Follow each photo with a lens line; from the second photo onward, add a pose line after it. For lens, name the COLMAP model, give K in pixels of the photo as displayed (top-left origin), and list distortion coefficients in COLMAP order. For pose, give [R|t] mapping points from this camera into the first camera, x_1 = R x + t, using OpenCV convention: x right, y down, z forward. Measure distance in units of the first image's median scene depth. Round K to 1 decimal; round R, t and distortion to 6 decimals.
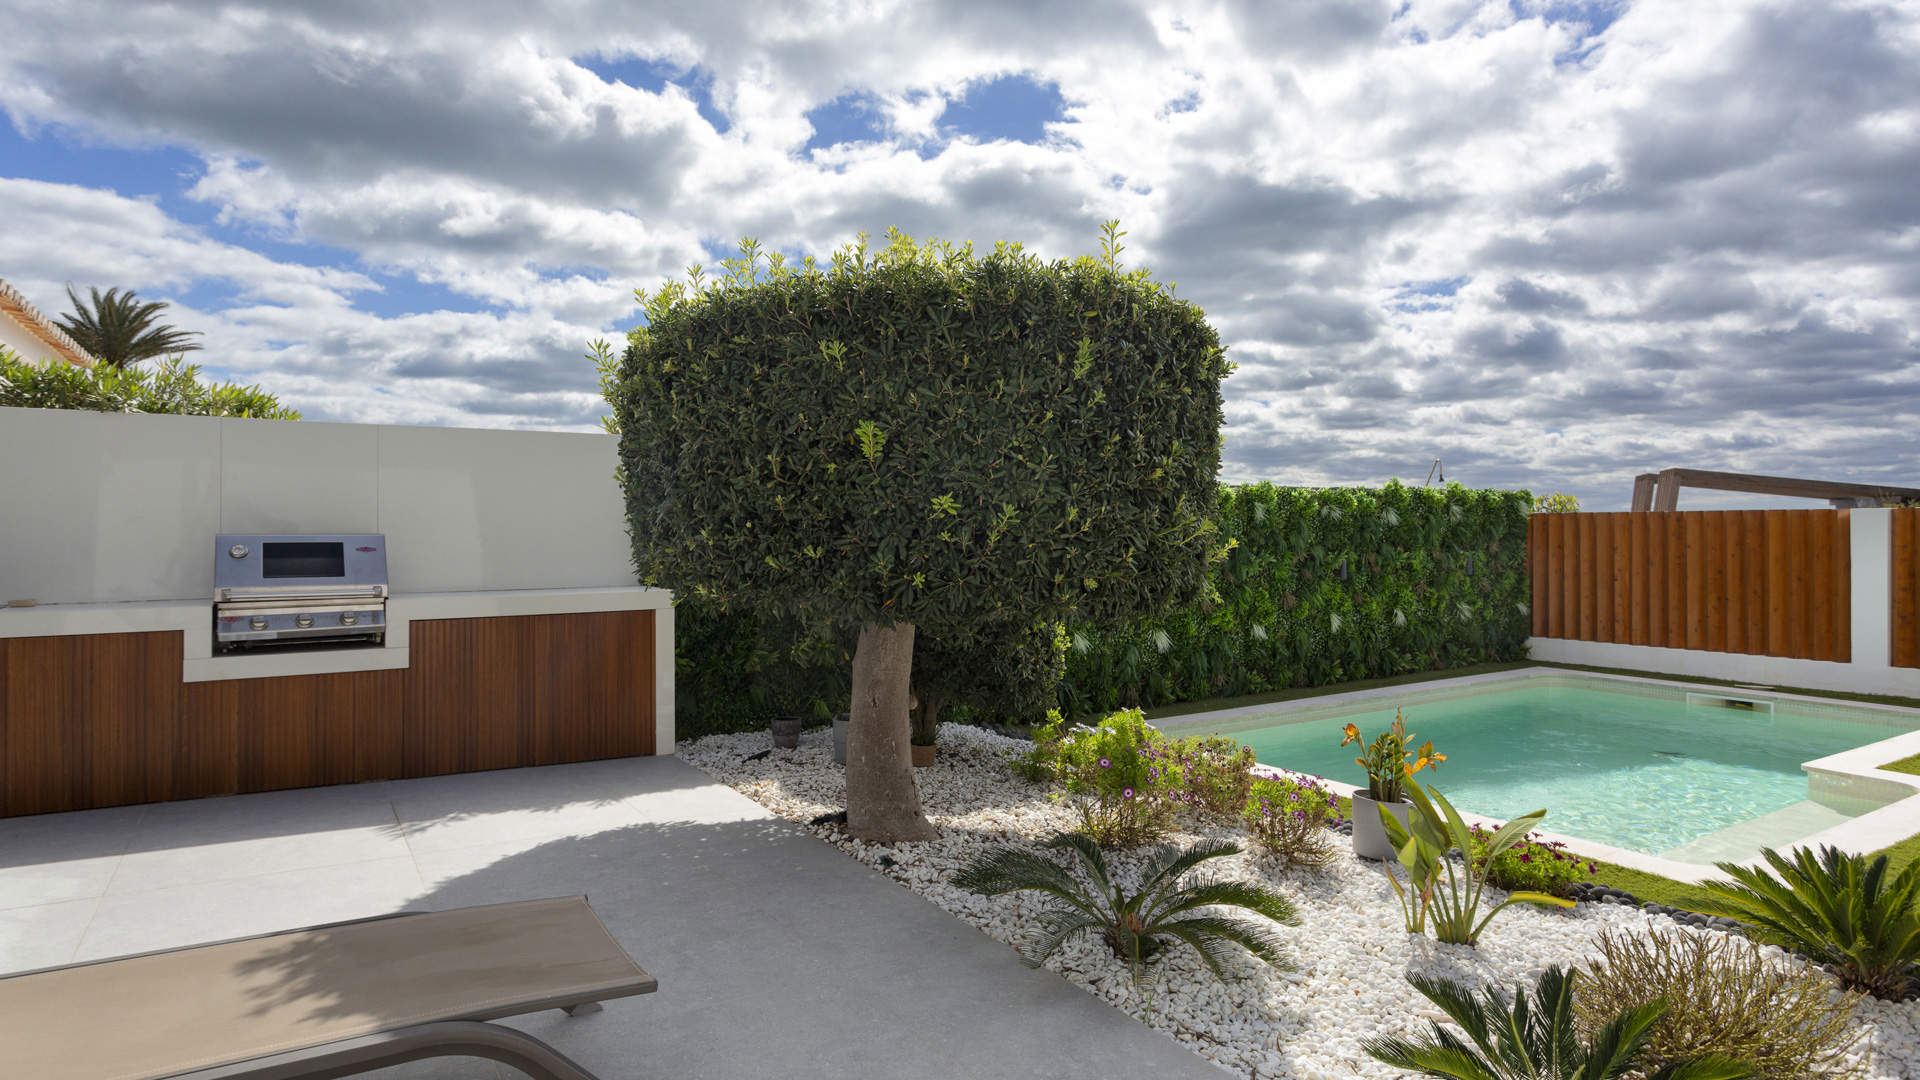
lens RADIAL K [[1071.1, 0, 949.4], [0, 1071.1, 522.5], [0, 0, 1]] dist [-0.001730, 0.004279]
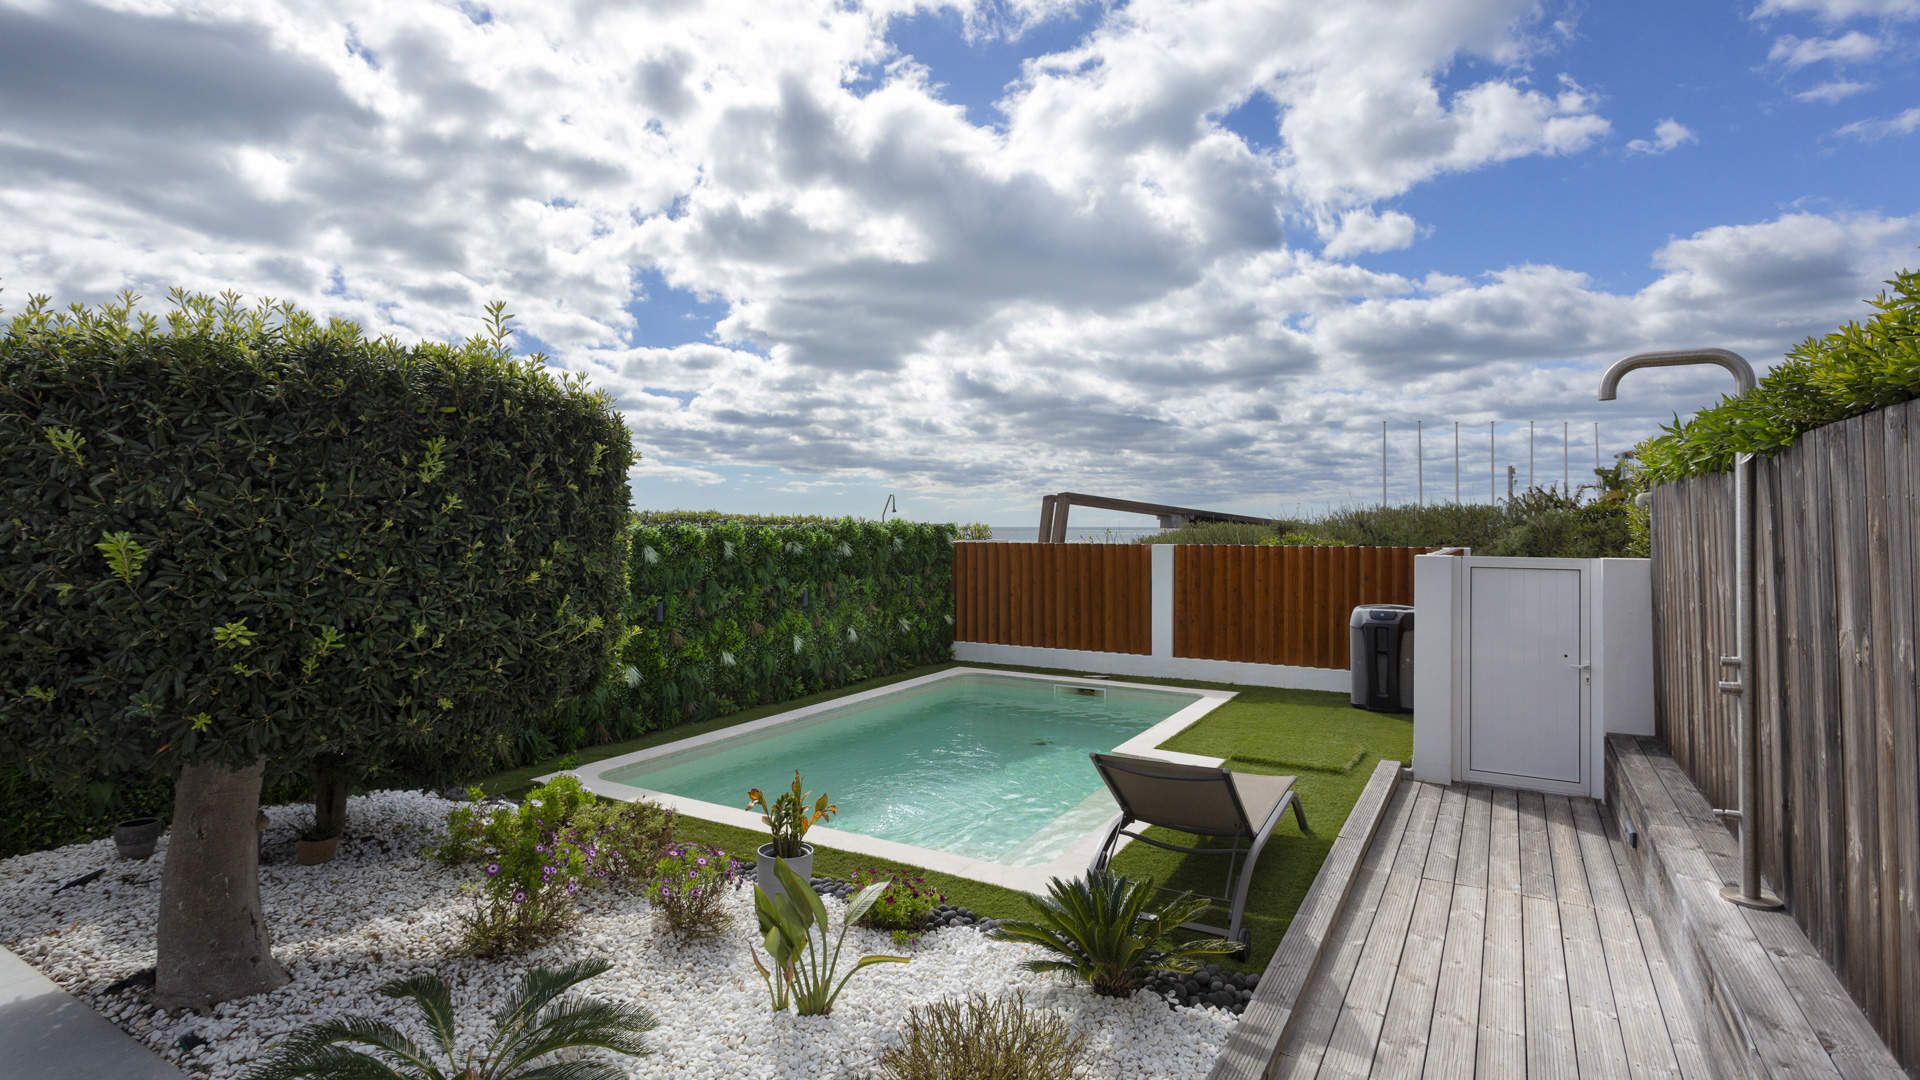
lens RADIAL K [[945.8, 0, 965.8], [0, 945.8, 530.0], [0, 0, 1]] dist [0.002969, 0.000304]
pose [[0.884516, -0.001307, 0.466507, 0.138946], [0.000358, 0.999998, 0.002123, -0.088125], [-0.466509, -0.001711, 0.884515, 0.066085]]
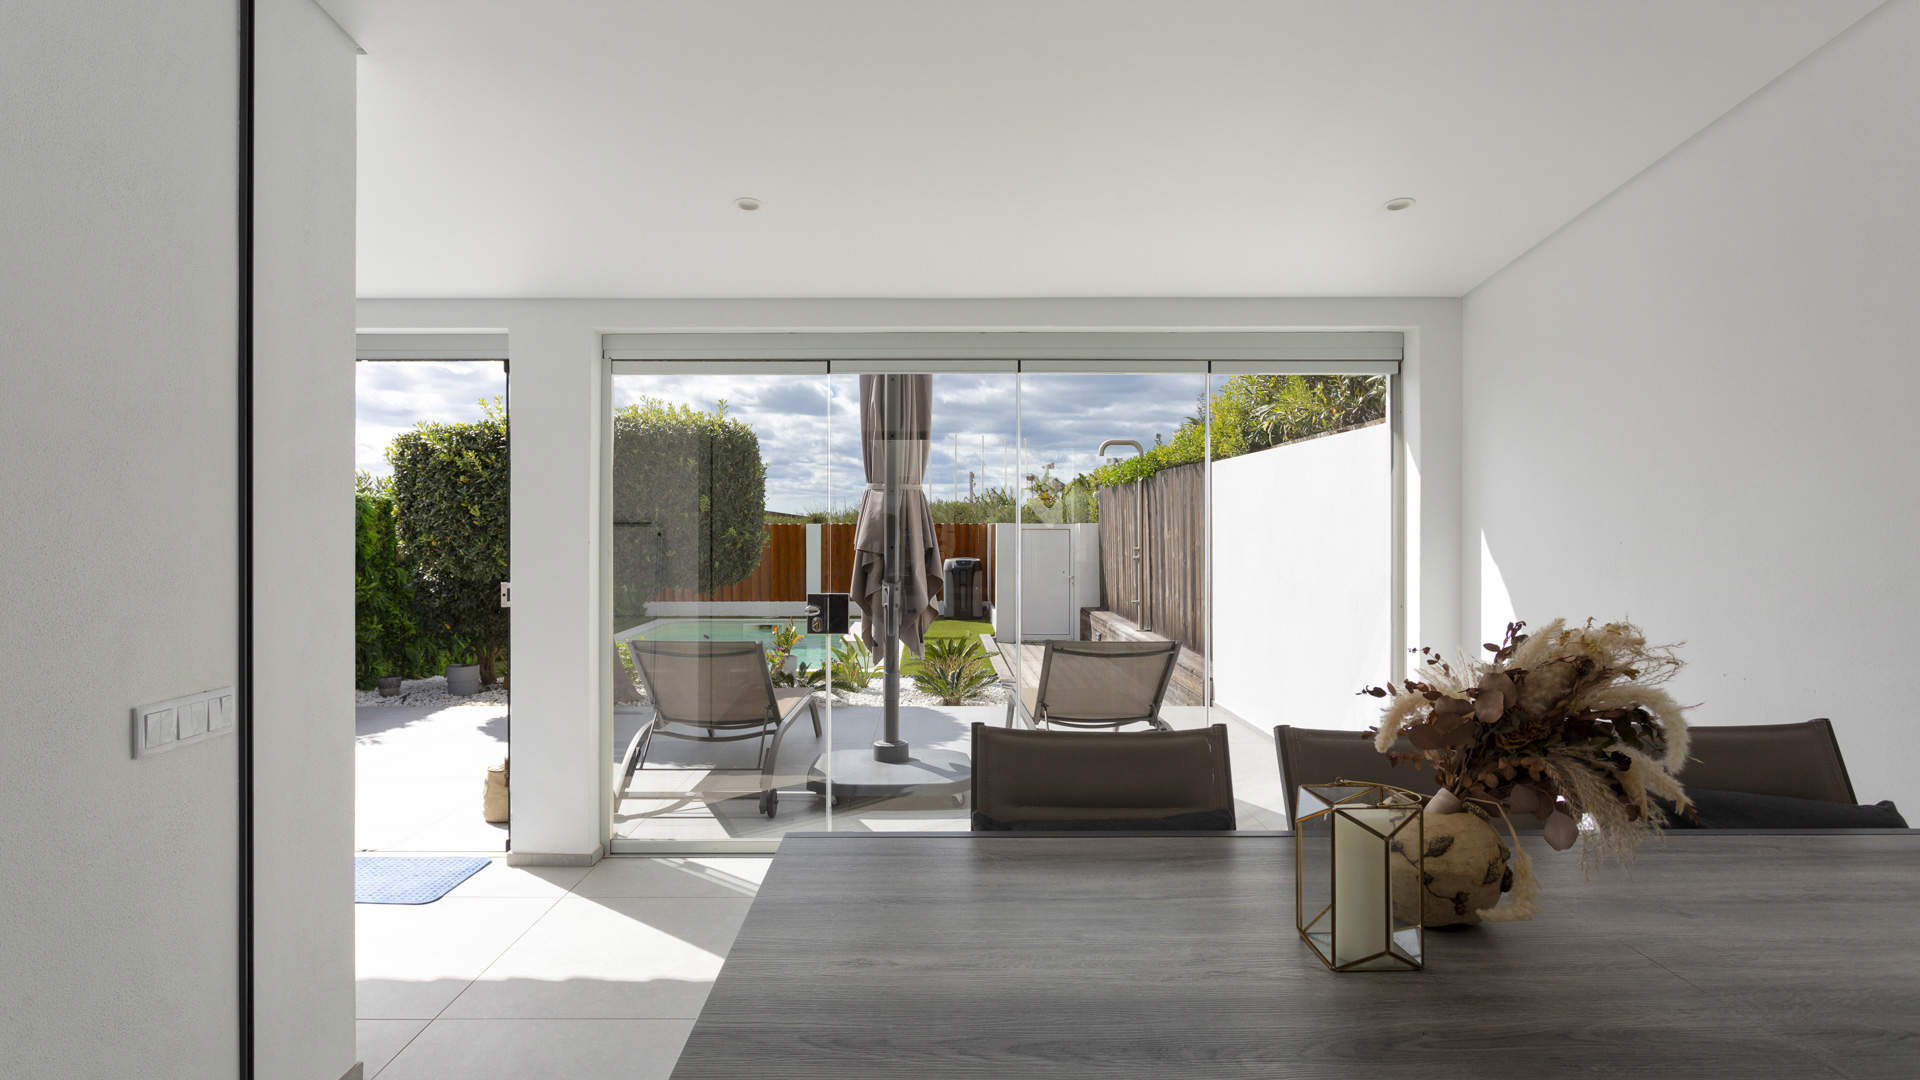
lens RADIAL K [[1107.4, 0, 955.1], [0, 1107.4, 536.1], [0, 0, 1]] dist [0.000190, 0.000000]
pose [[0.504967, -0.003912, 0.863130, -2.622173], [-0.000160, 0.999989, 0.004627, 0.029215], [-0.863139, -0.002474, 0.504961, -0.921927]]
